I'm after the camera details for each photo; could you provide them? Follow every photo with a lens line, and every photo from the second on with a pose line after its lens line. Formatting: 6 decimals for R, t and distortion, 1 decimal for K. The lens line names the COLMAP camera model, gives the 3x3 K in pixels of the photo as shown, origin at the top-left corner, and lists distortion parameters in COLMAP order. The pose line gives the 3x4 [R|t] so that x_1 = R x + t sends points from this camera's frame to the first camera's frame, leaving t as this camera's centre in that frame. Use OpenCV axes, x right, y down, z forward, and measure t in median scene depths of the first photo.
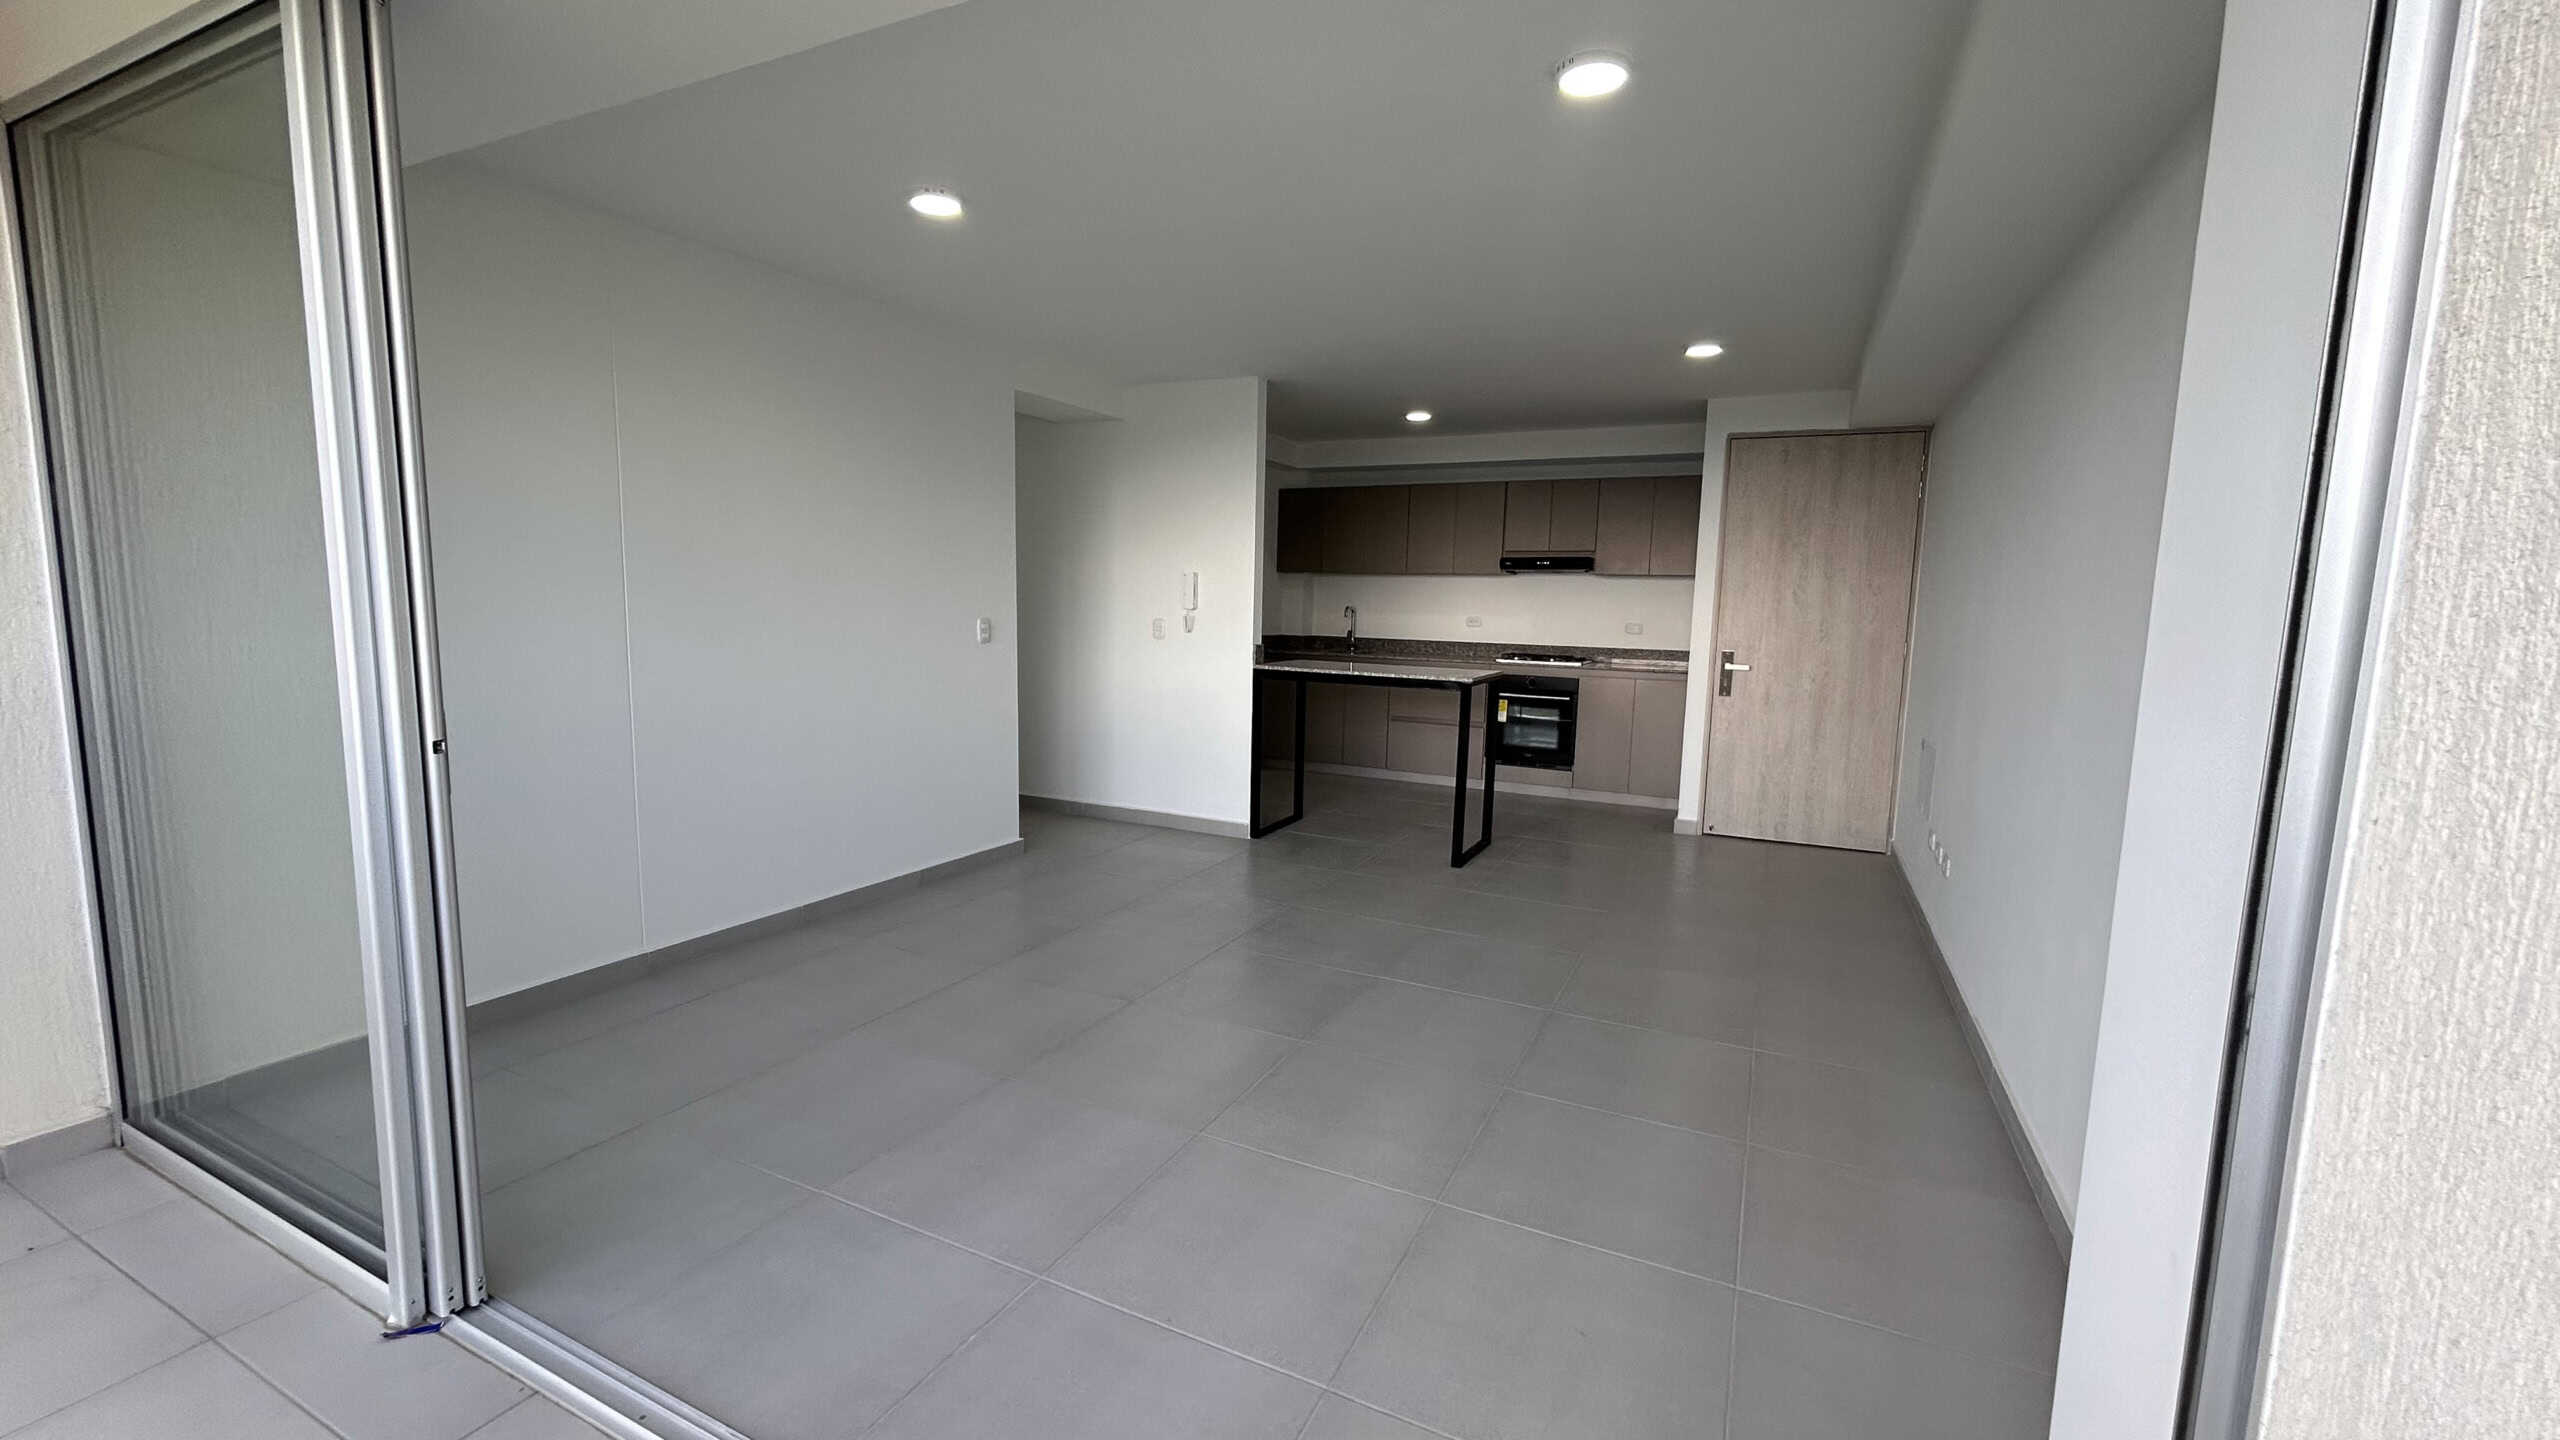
lens RADIAL K [[1029.2, 0, 1293.5], [0, 1029.2, 719.9], [0, 0, 1]] dist [0.002571, -0.001977]
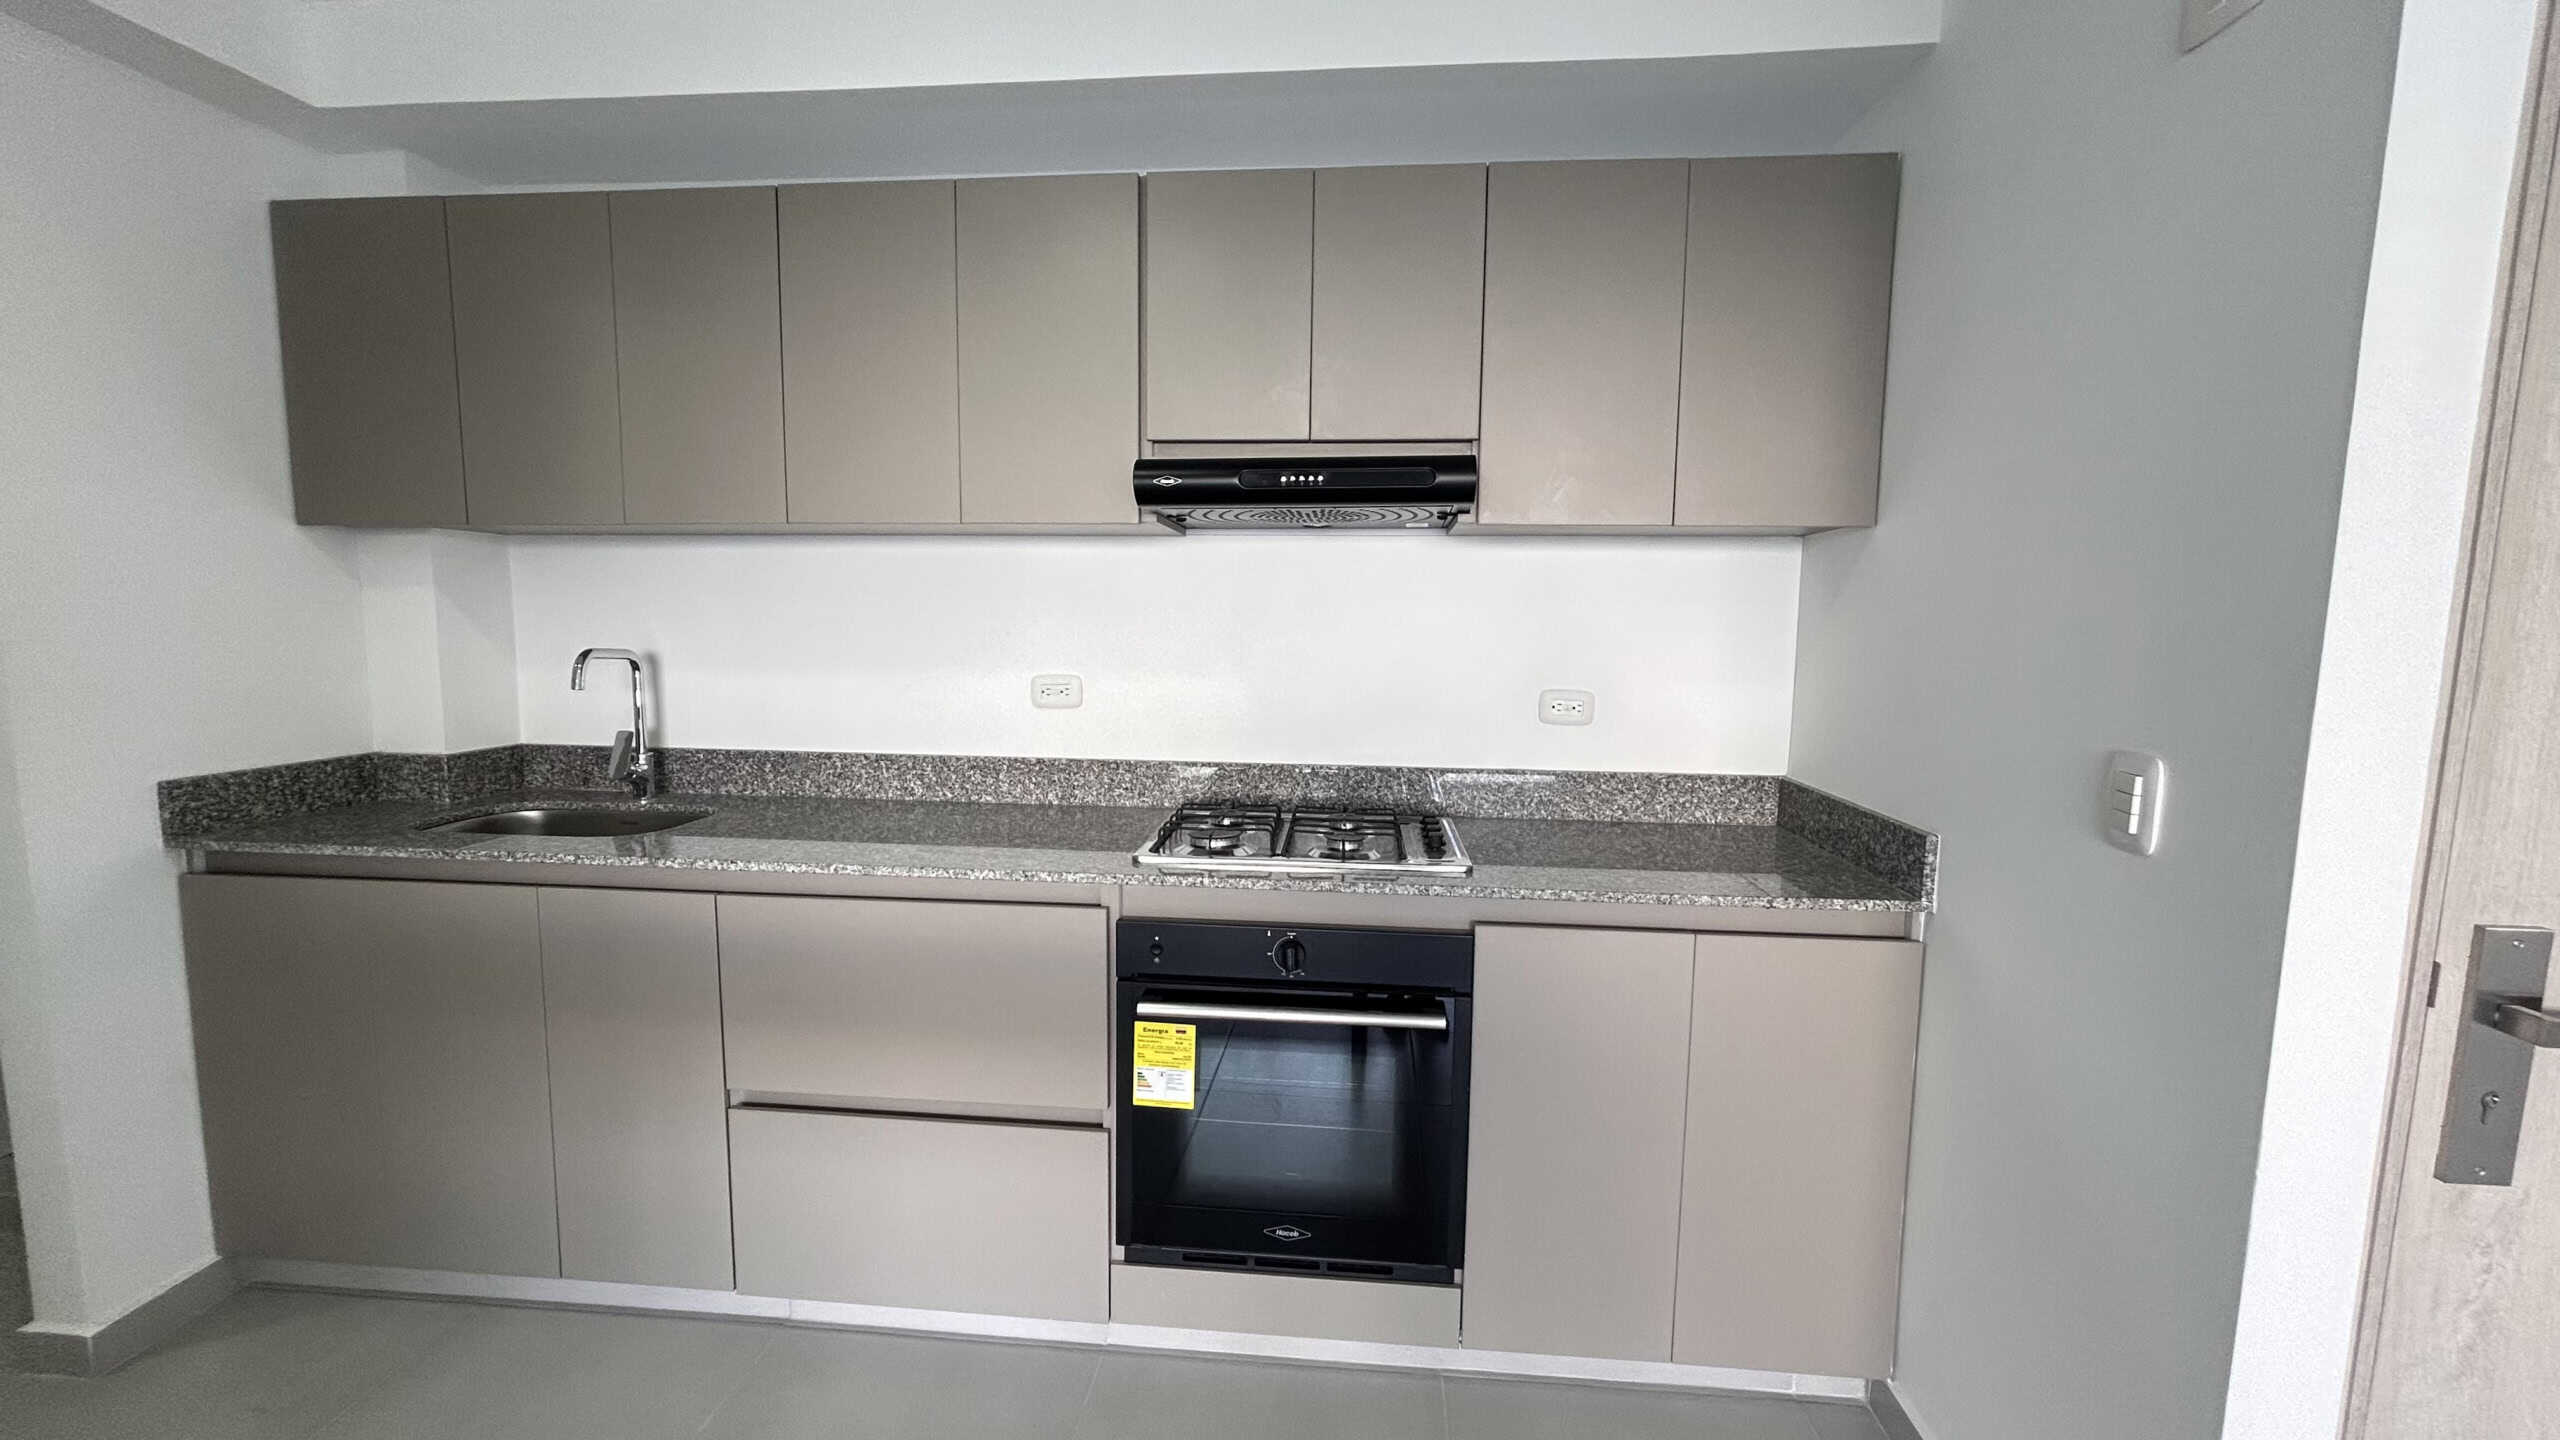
lens RADIAL K [[1029.2, 0, 1267.0], [0, 1029.2, 719.0], [0, 0, 1]] dist [0.002571, -0.001977]
pose [[0.939478, -0.054225, 0.338290, 0.144038], [0.053059, 0.998511, 0.012700, -0.096099], [-0.338475, 0.006018, 0.940956, 0.758456]]
